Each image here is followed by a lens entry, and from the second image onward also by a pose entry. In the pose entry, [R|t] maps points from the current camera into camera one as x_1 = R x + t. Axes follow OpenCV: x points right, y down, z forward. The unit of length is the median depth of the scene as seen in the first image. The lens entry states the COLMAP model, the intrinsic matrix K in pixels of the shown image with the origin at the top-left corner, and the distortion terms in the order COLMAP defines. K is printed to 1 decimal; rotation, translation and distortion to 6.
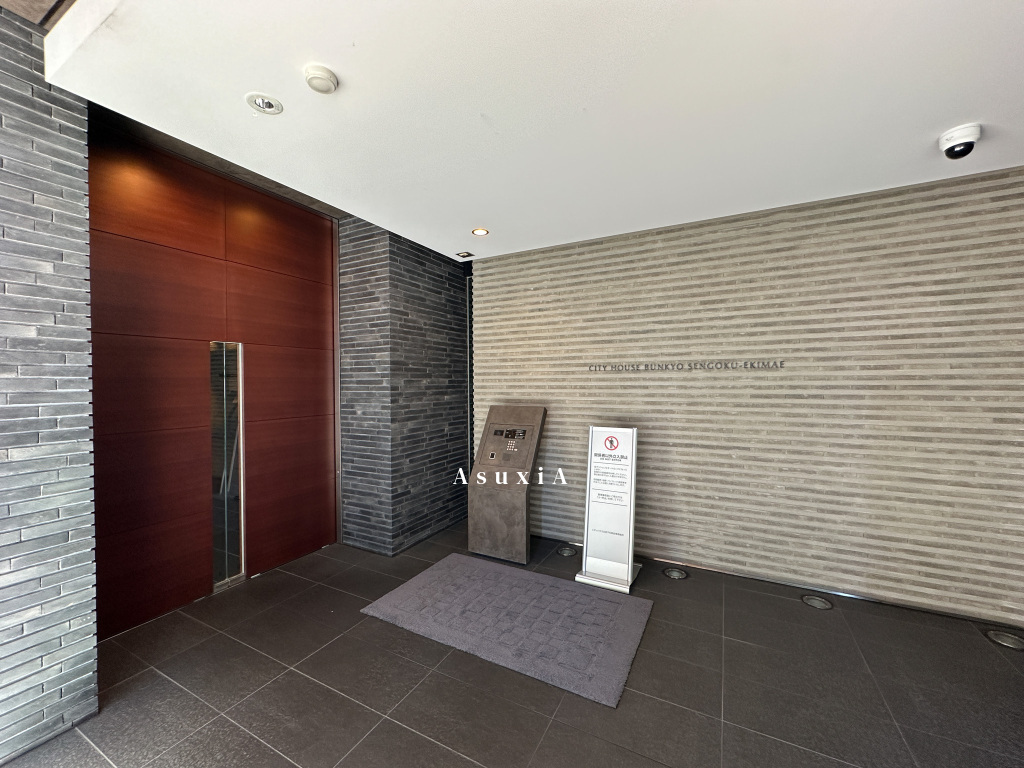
lens RADIAL K [[410.4, 0, 509.2], [0, 410.4, 383.6], [0, 0, 1]] dist [-0.000989, 0.000173]
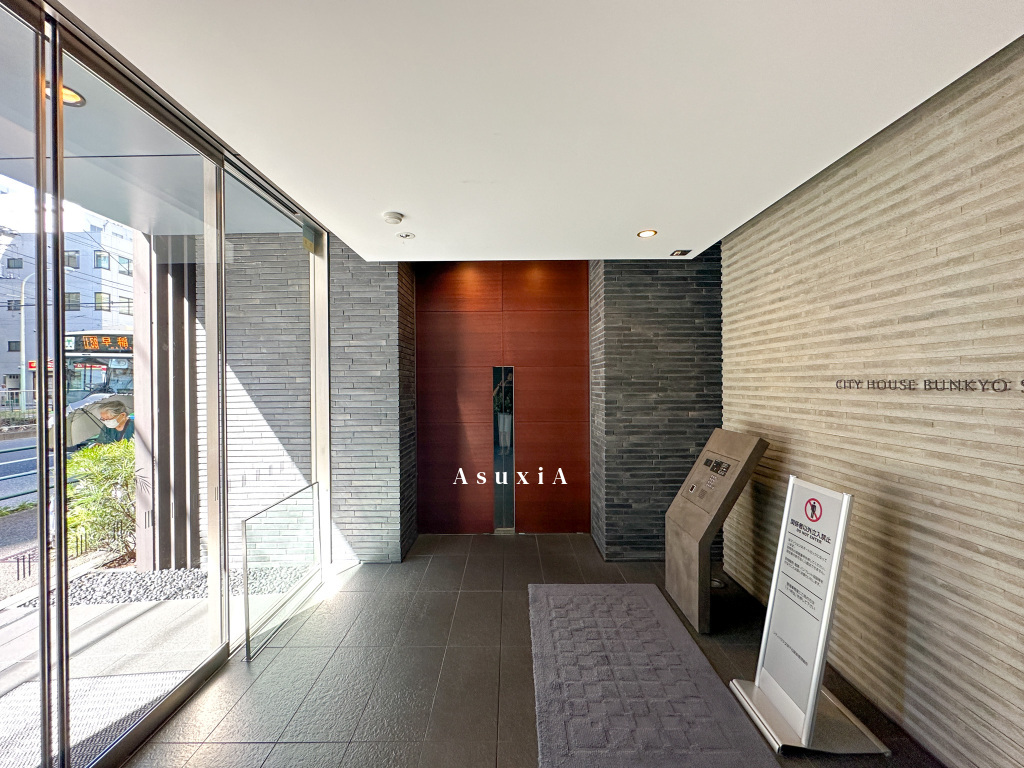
lens RADIAL K [[410.4, 0, 509.2], [0, 410.4, 383.0], [0, 0, 1]] dist [-0.000989, 0.000173]
pose [[0.468448, 0.005546, -0.883473, 0.517380], [-0.003288, 0.999984, 0.004534, -0.040878], [0.883485, 0.000781, 0.468459, 0.279210]]
